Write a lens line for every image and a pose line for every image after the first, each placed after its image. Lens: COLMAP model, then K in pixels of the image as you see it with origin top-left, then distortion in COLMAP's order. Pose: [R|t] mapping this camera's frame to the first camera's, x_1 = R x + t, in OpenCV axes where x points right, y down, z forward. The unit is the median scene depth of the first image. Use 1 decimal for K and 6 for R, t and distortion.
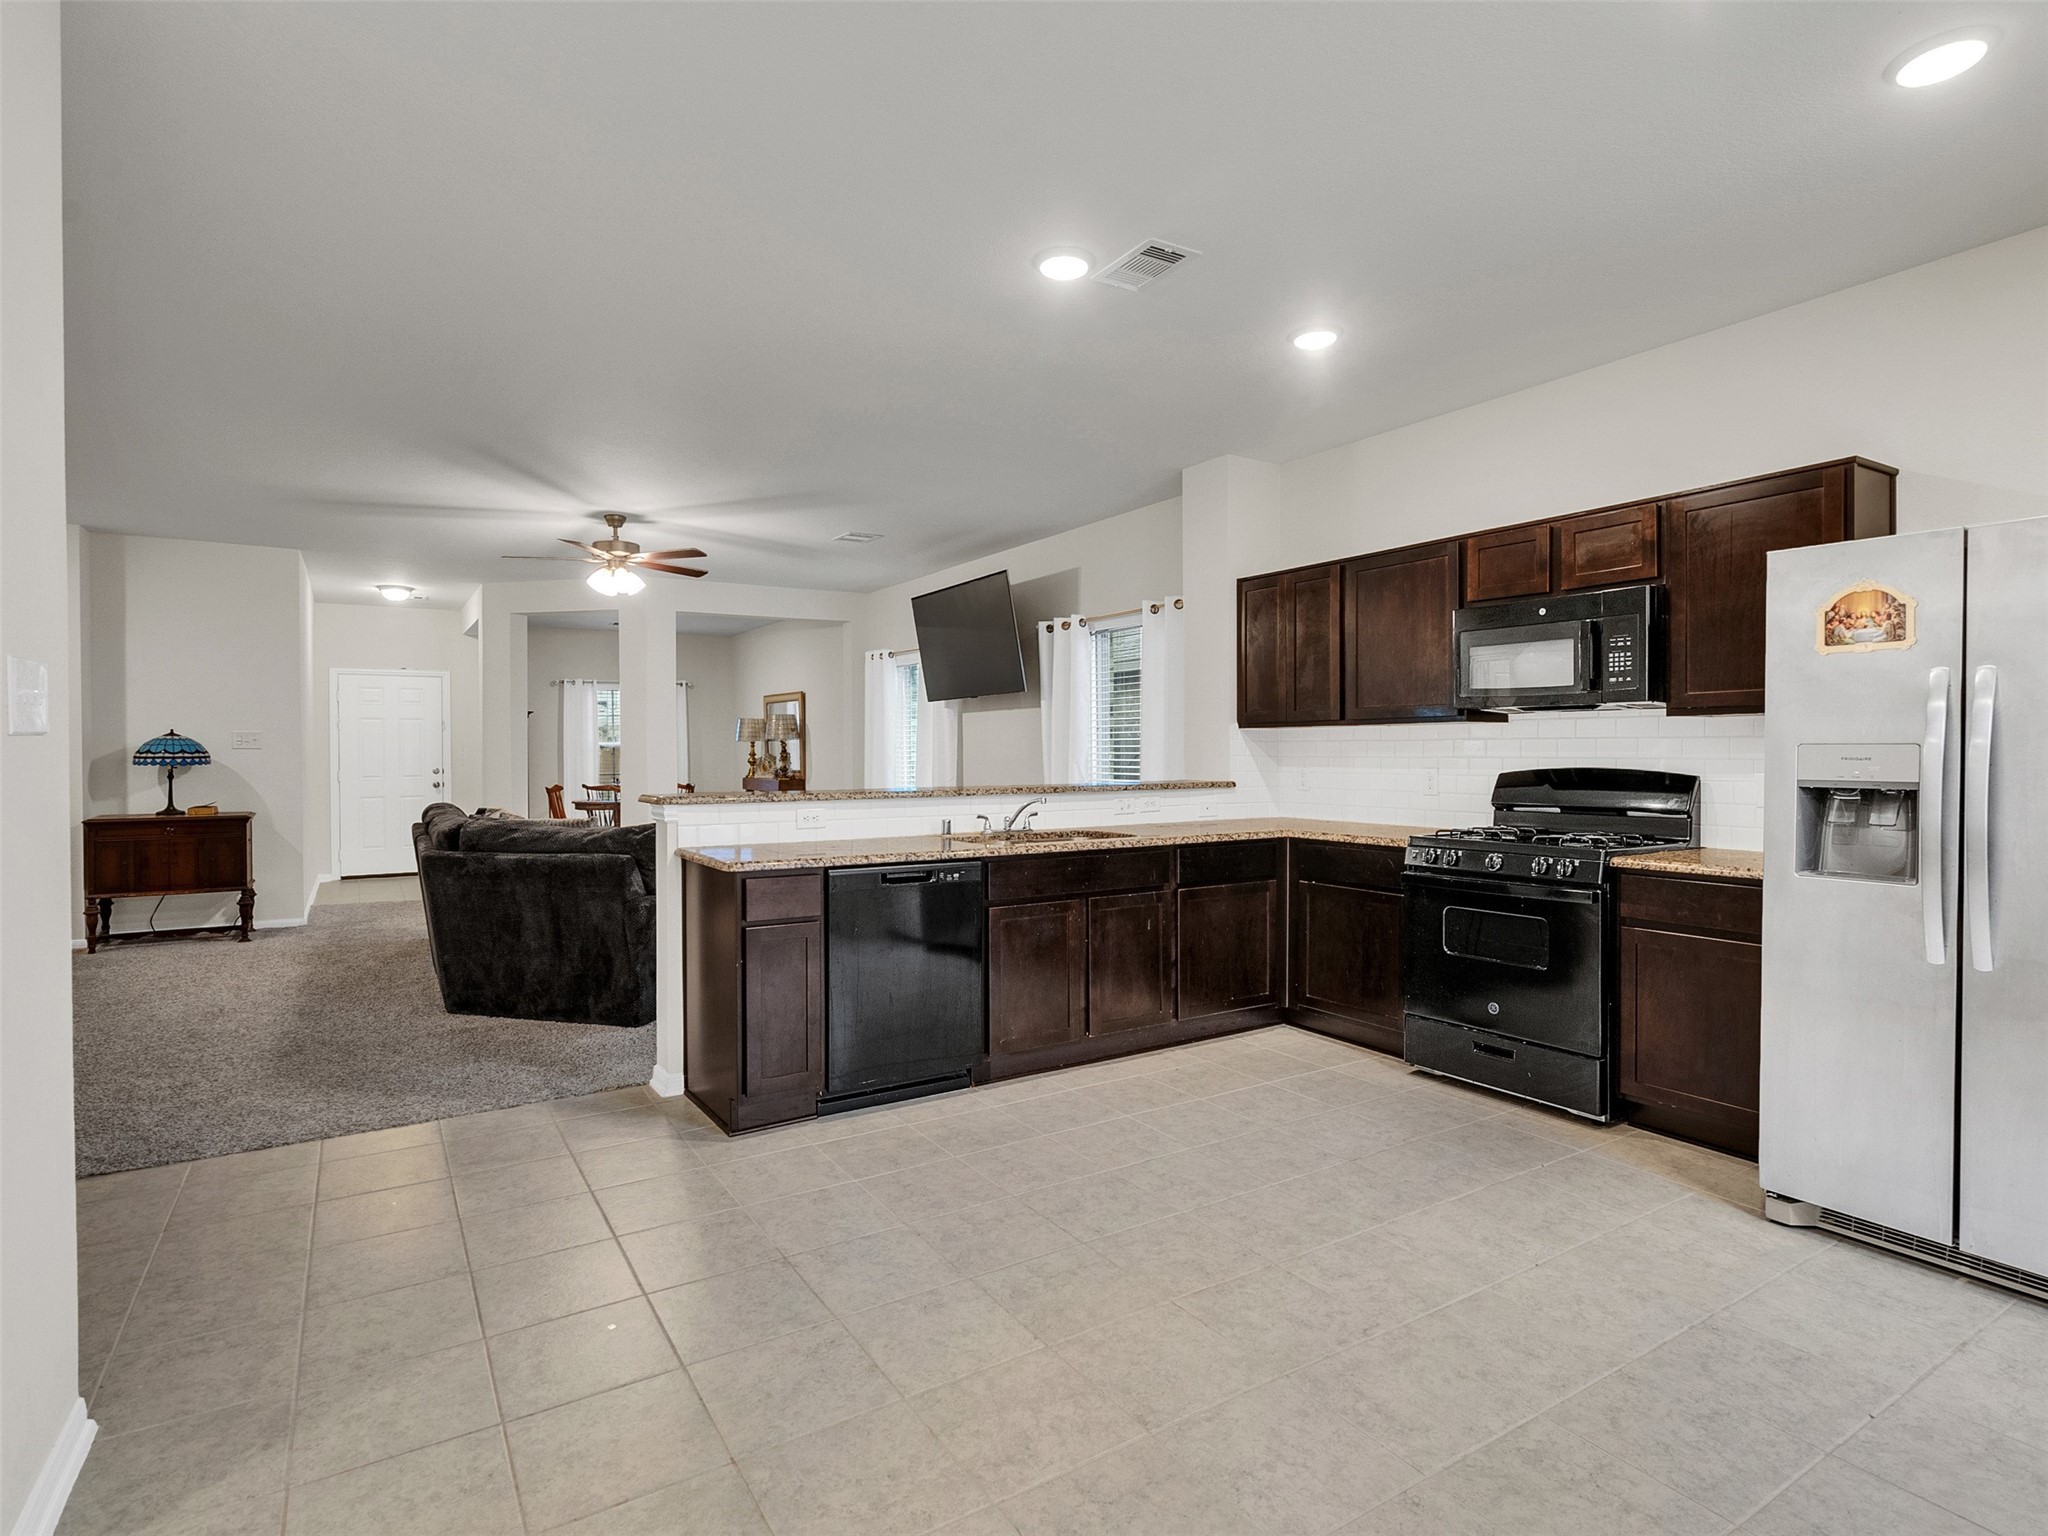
lens RADIAL K [[1050.3, 0, 1005.1], [0, 1050.3, 766.7], [0, 0, 1]] dist [-0.005404, 0.001305]
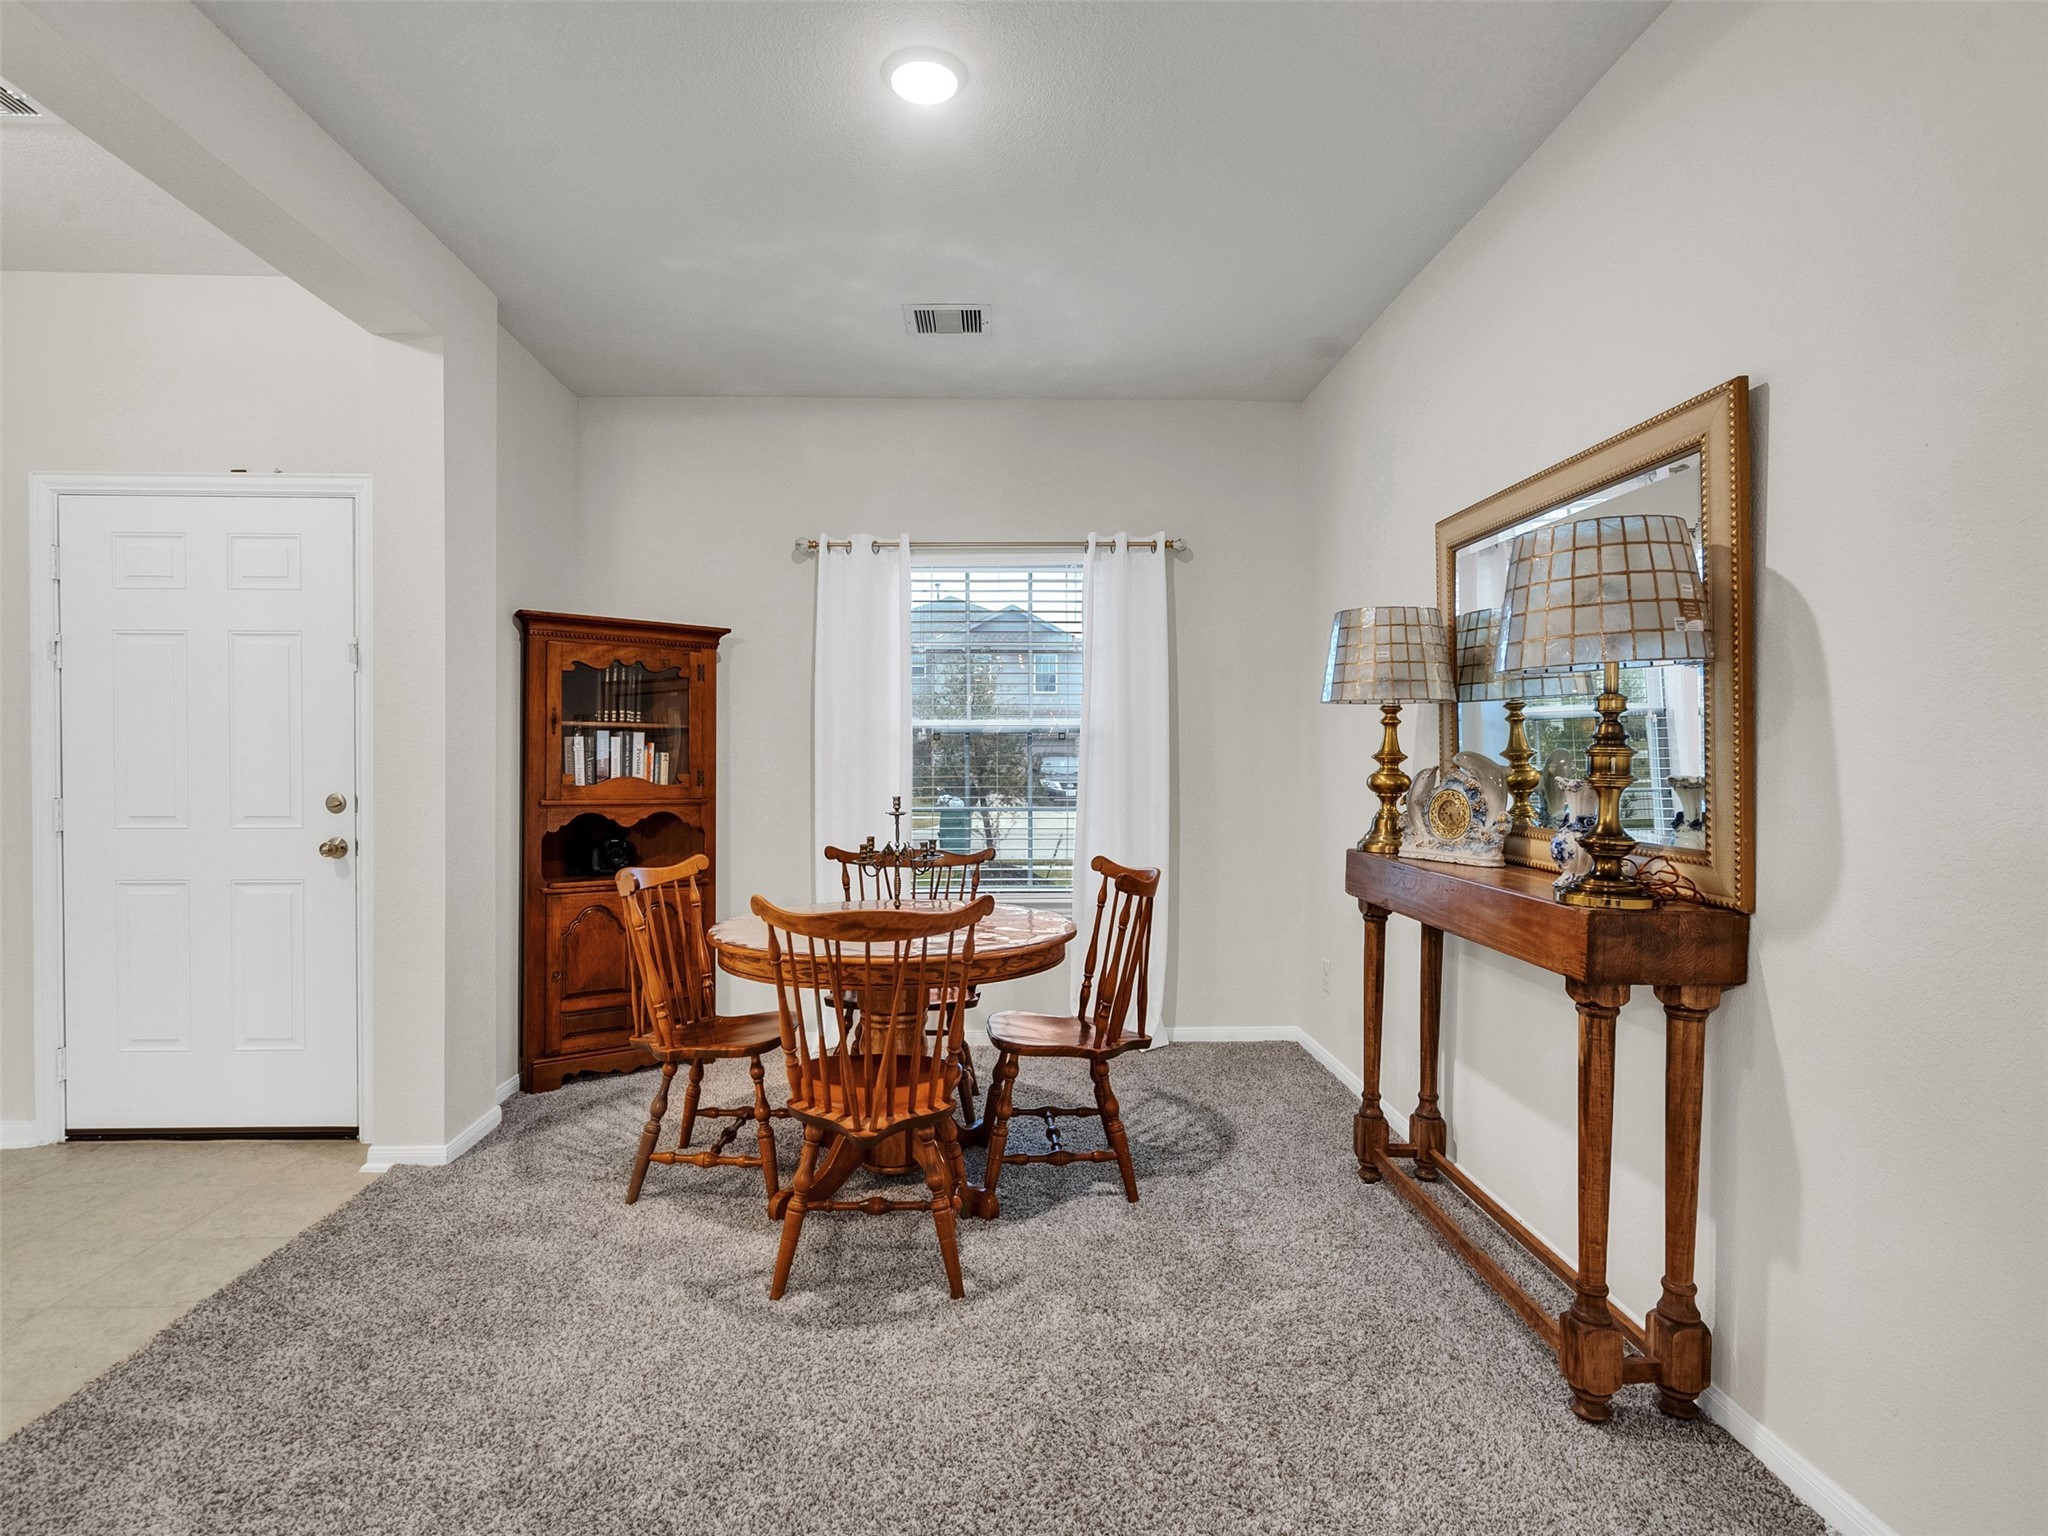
lens RADIAL K [[1050.3, 0, 1005.1], [0, 1050.3, 766.7], [0, 0, 1]] dist [-0.005404, 0.001305]
pose [[0.860944, 0.010802, -0.508585, -0.589367], [-0.013090, 0.999914, -0.000922, -0.024296], [0.508531, 0.007451, 0.861011, 2.268642]]
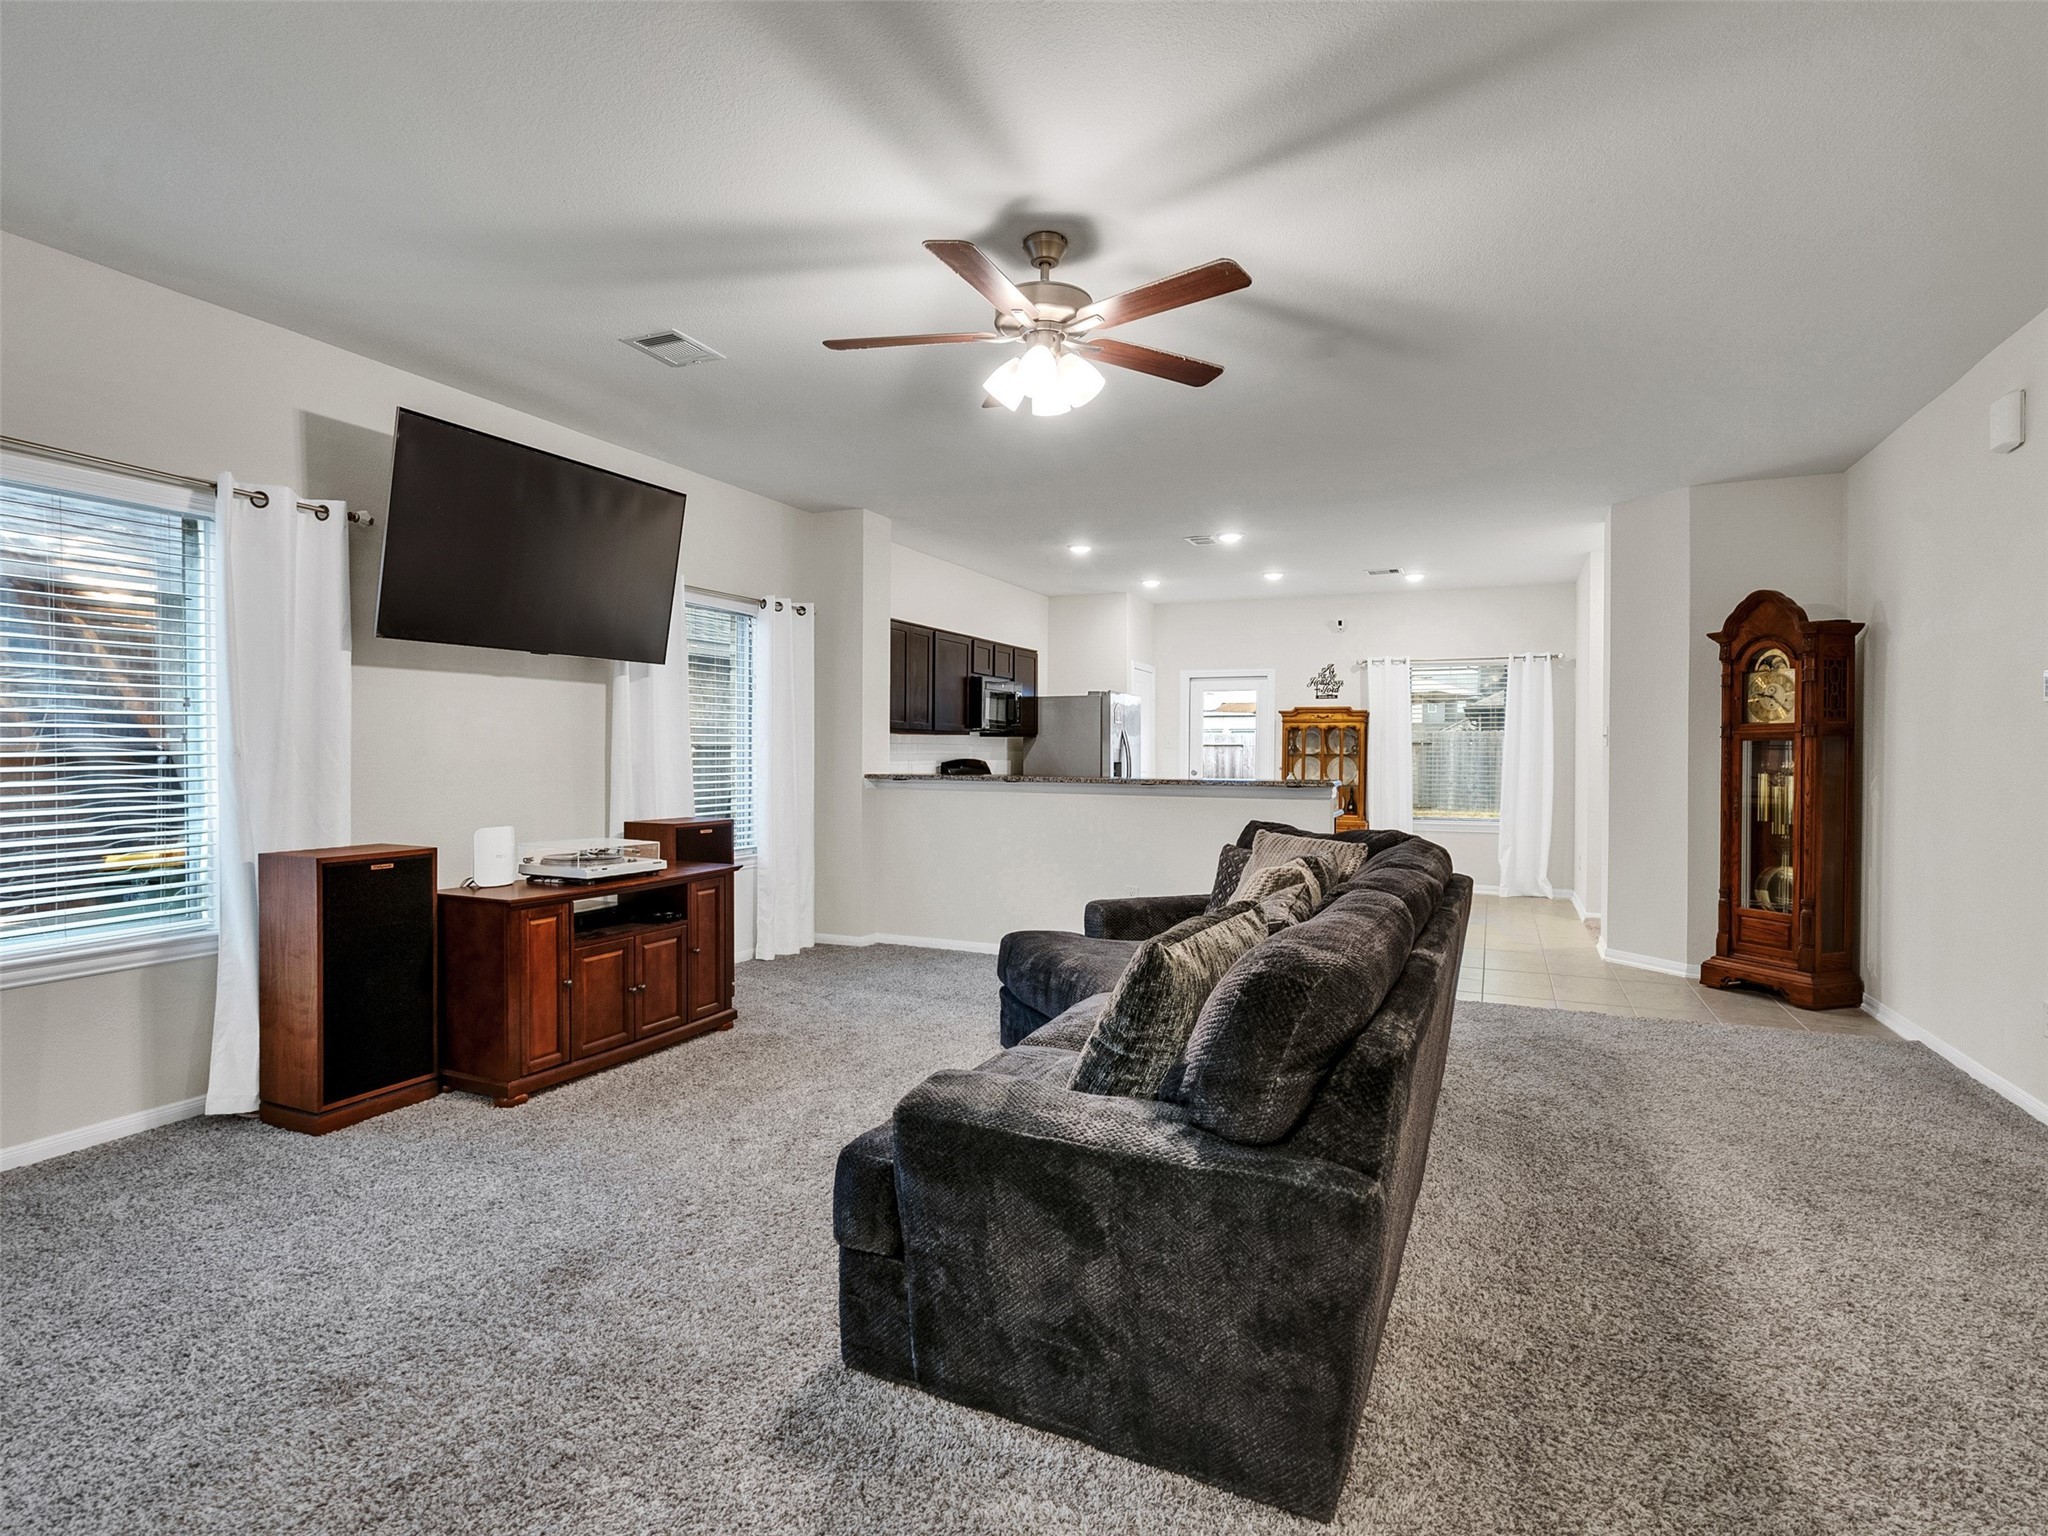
lens RADIAL K [[1050.3, 0, 1005.1], [0, 1050.3, 766.7], [0, 0, 1]] dist [-0.005404, 0.001305]
pose [[-0.565840, -0.008499, 0.824471, -1.223731], [0.013059, 0.999729, 0.019269, -0.026194], [-0.824412, 0.021670, -0.565576, 2.165807]]
